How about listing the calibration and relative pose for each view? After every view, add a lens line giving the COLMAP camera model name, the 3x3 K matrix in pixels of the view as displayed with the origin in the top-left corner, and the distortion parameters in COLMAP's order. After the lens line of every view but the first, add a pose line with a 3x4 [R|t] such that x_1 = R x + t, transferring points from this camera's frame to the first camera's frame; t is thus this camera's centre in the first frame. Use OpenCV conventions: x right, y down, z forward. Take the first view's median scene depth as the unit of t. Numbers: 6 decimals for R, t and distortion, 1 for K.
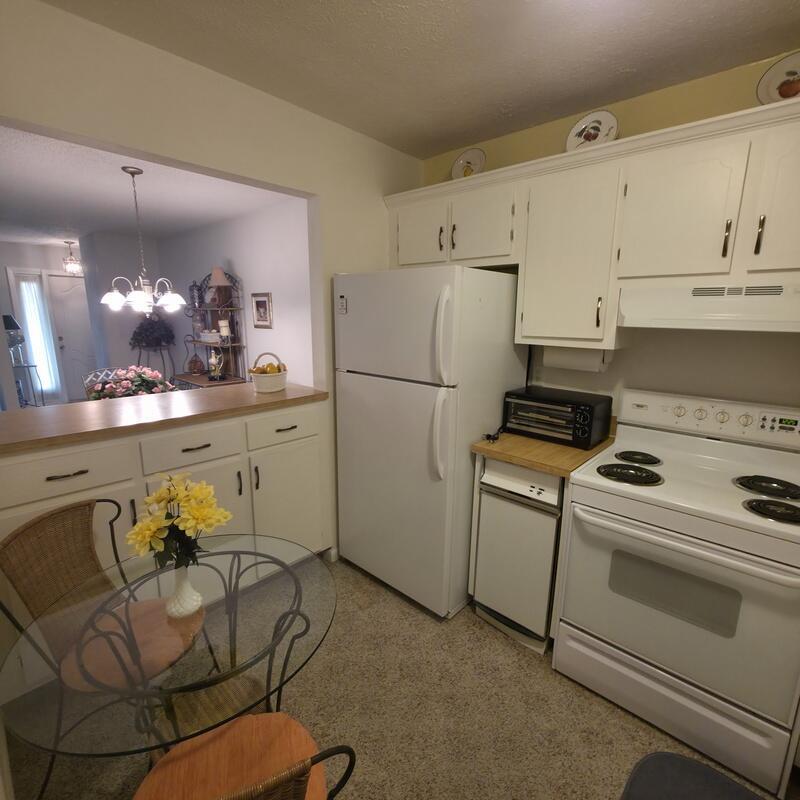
lens RADIAL K [[422.9, 0, 400.0], [0, 422.9, 400.0], [0, 0, 1]] dist [-0.005119, -0.000971]
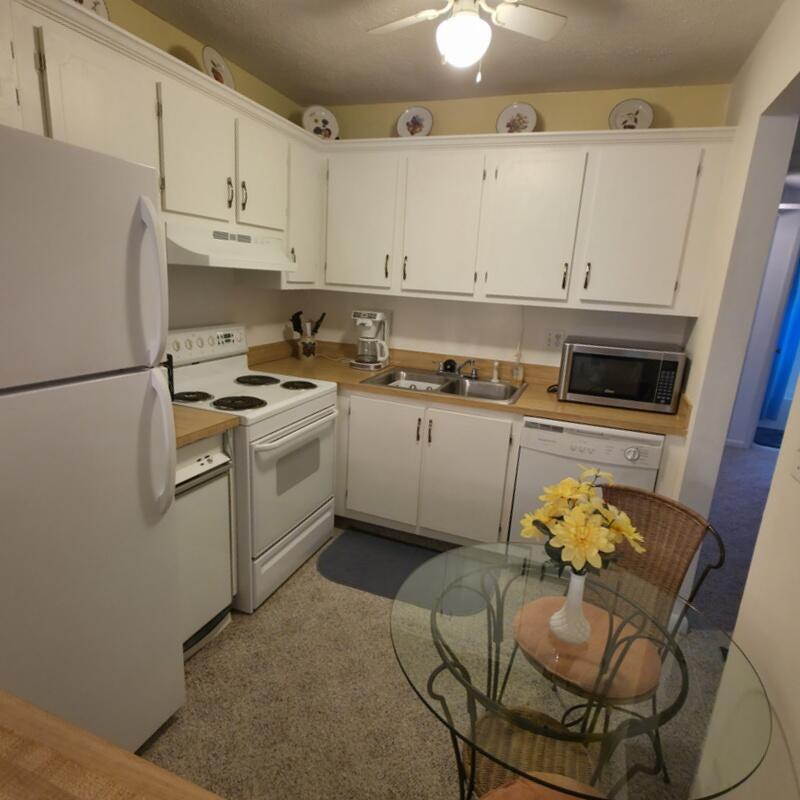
lens RADIAL K [[516.0, 0, 400.0], [0, 516.0, 400.0], [0, 0, 1]] dist [0.001016, 0.000824]
pose [[-0.376058, -0.249522, 0.892367, -0.822545], [0.121998, 0.941342, 0.314628, -0.207087], [-0.918530, 0.227185, -0.323558, 1.062419]]
